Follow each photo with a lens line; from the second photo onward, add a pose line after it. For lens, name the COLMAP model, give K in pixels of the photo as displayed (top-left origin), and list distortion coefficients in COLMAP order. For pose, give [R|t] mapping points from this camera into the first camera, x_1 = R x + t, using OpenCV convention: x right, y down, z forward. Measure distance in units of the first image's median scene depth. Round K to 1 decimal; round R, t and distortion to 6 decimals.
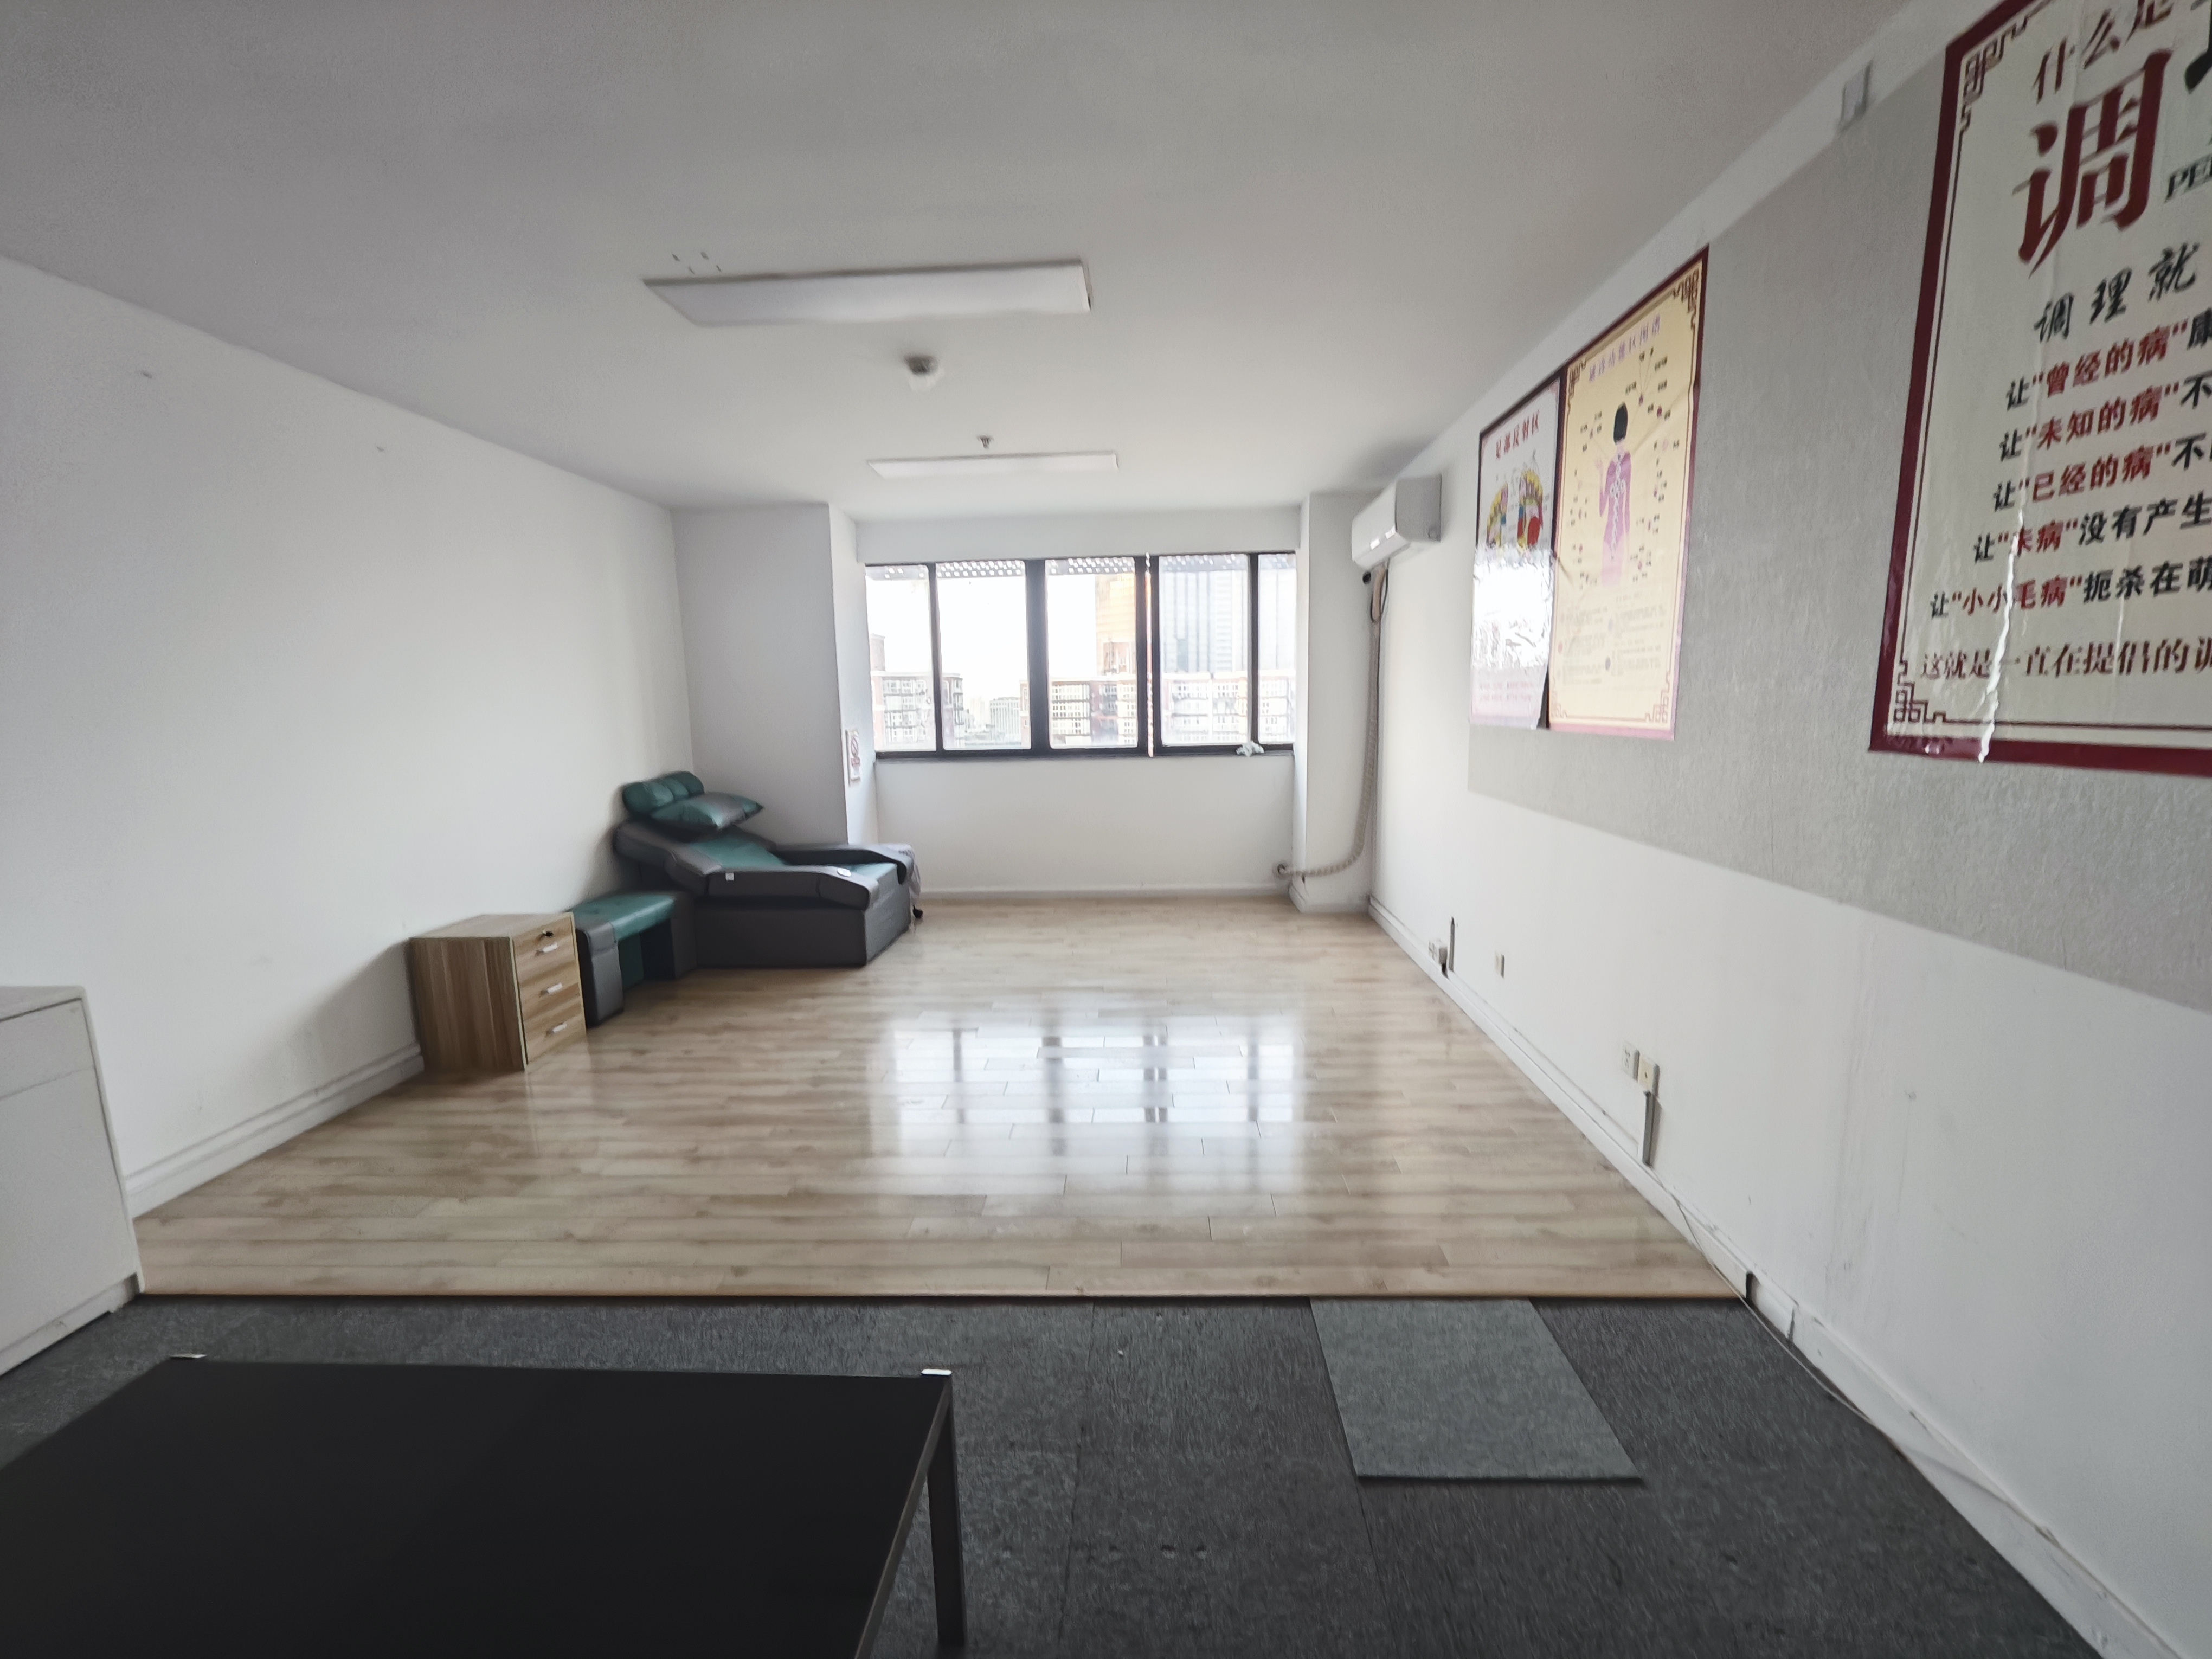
lens RADIAL K [[904.5, 0, 1109.9], [0, 904.5, 830.9], [0, 0, 1]] dist [0.002601, -0.003758]
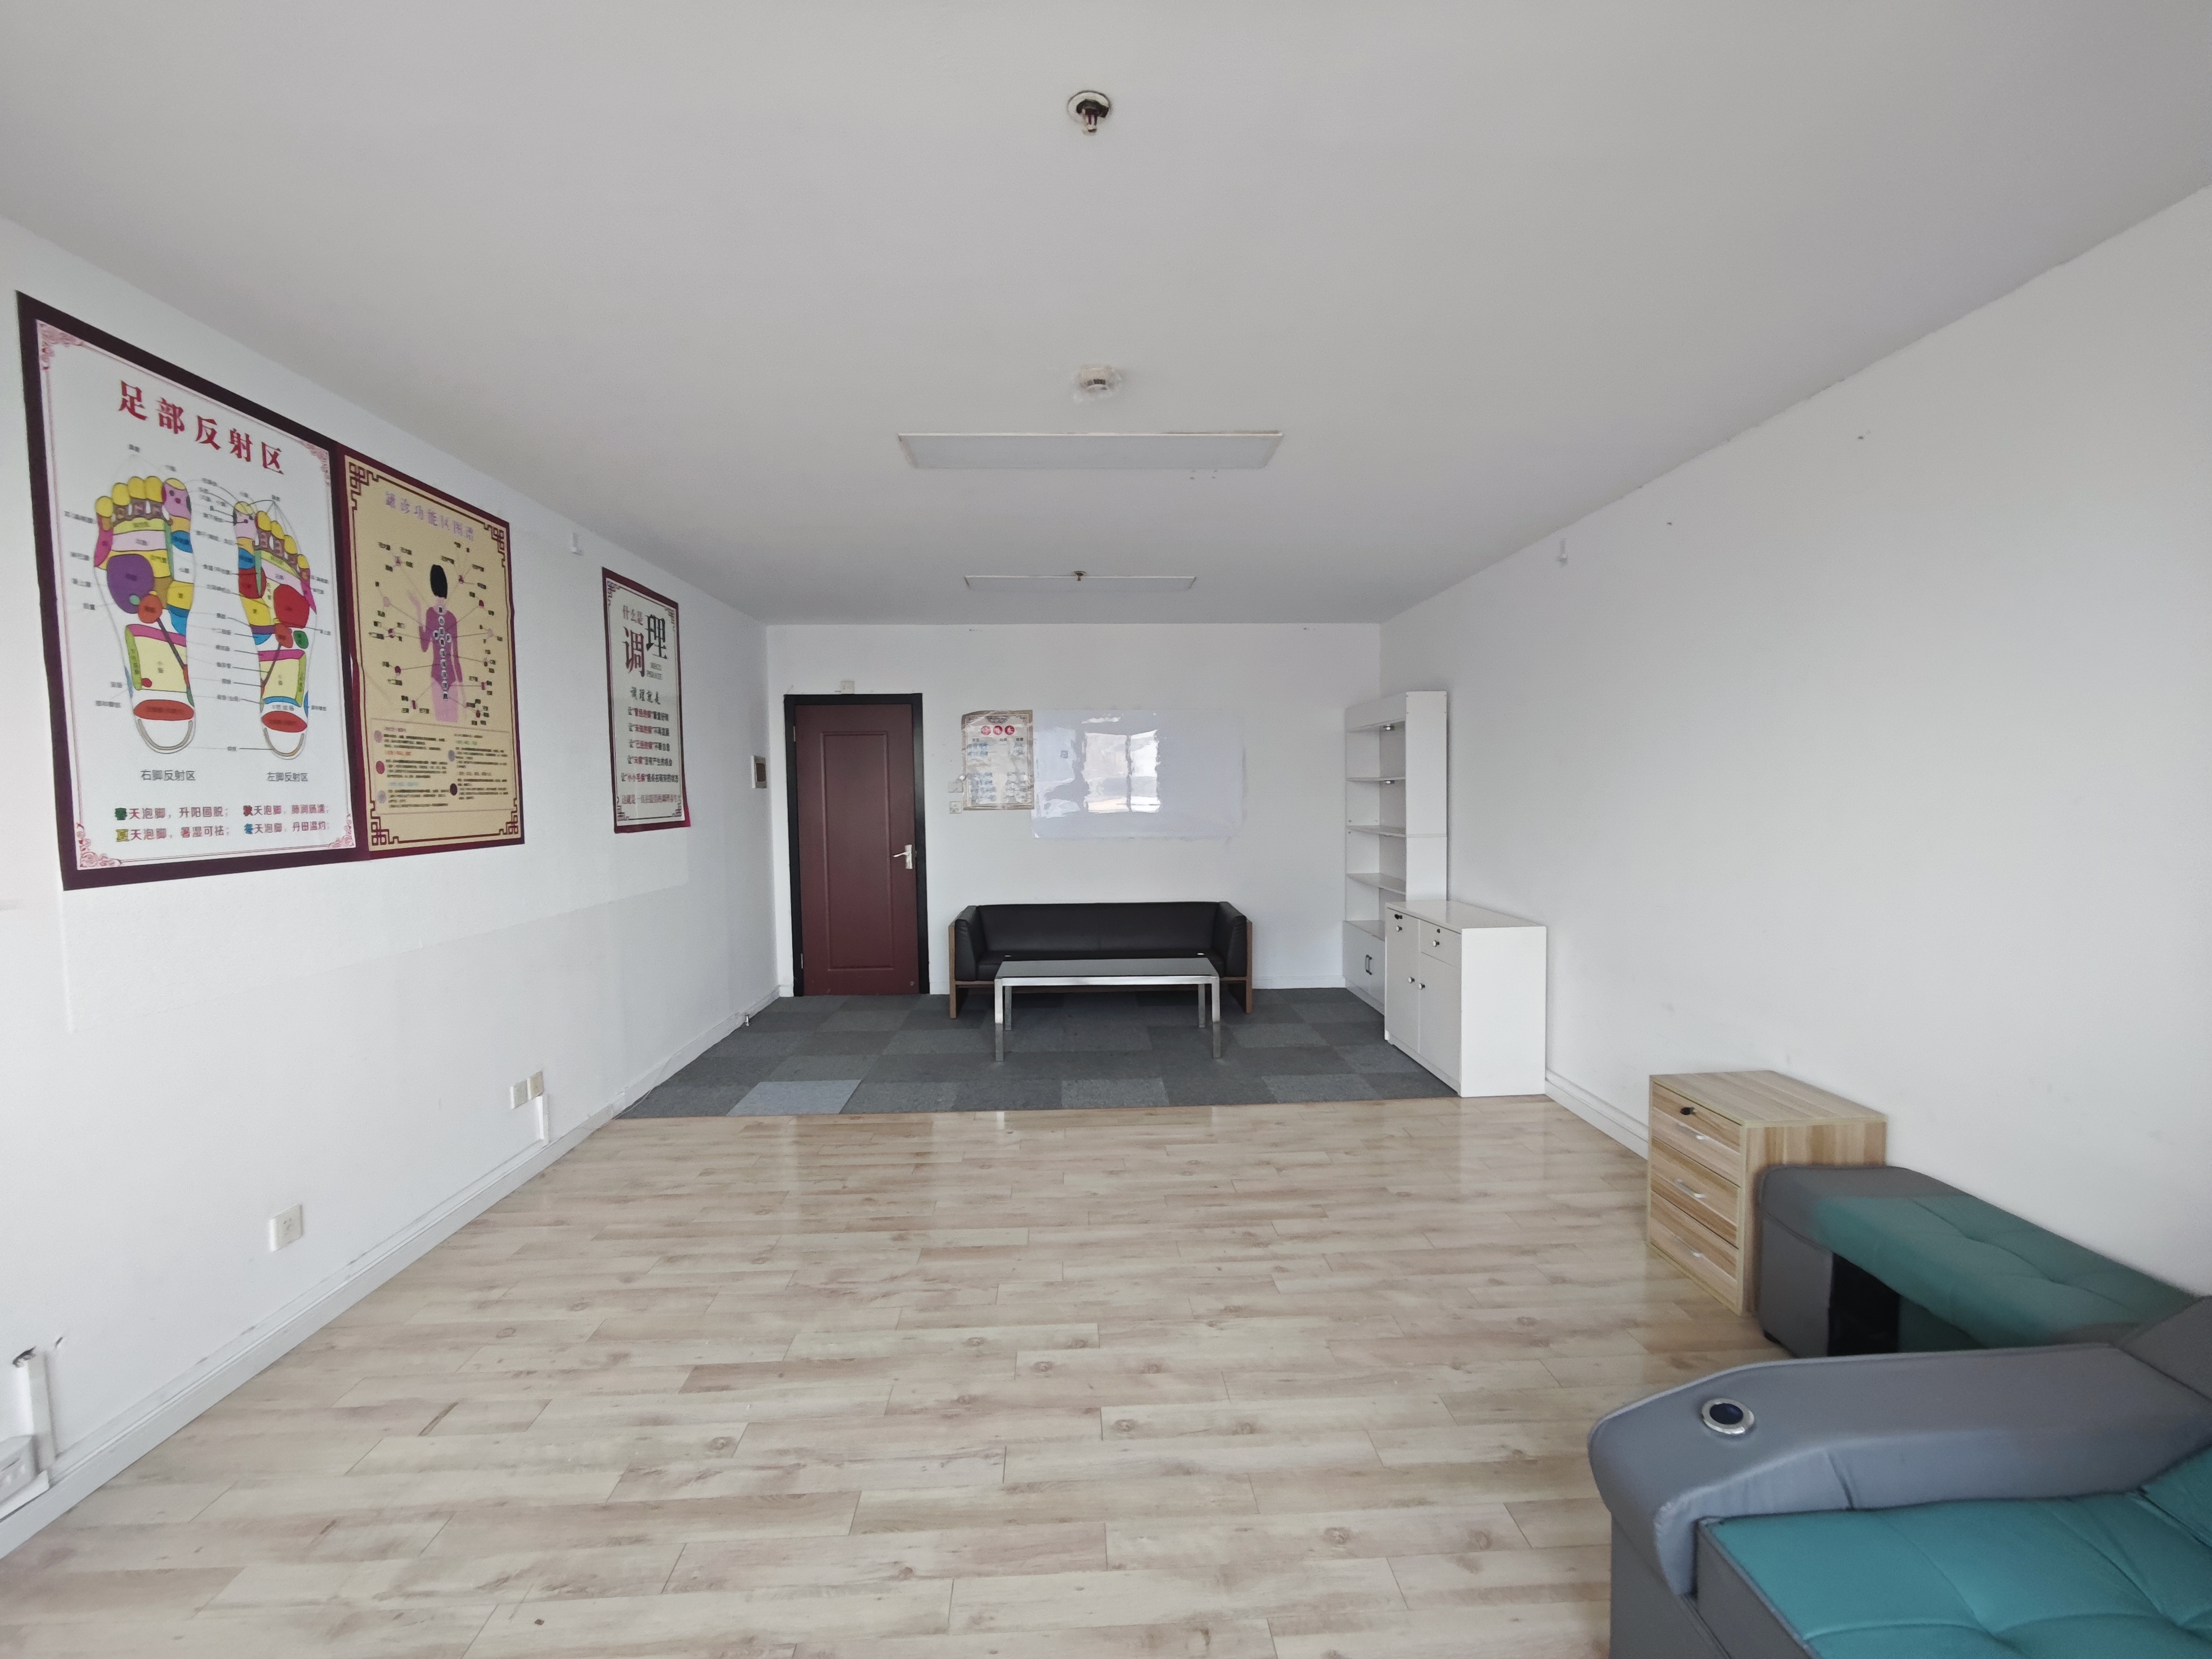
lens RADIAL K [[912.0, 0, 1106.0], [0, 912.0, 829.5], [0, 0, 1]] dist [-0.003033, 0.000090]
pose [[-0.995741, 0.036703, -0.084580, -0.122282], [0.020143, 0.981788, 0.188911, -0.257176], [0.089973, 0.186402, -0.978345, 1.689776]]
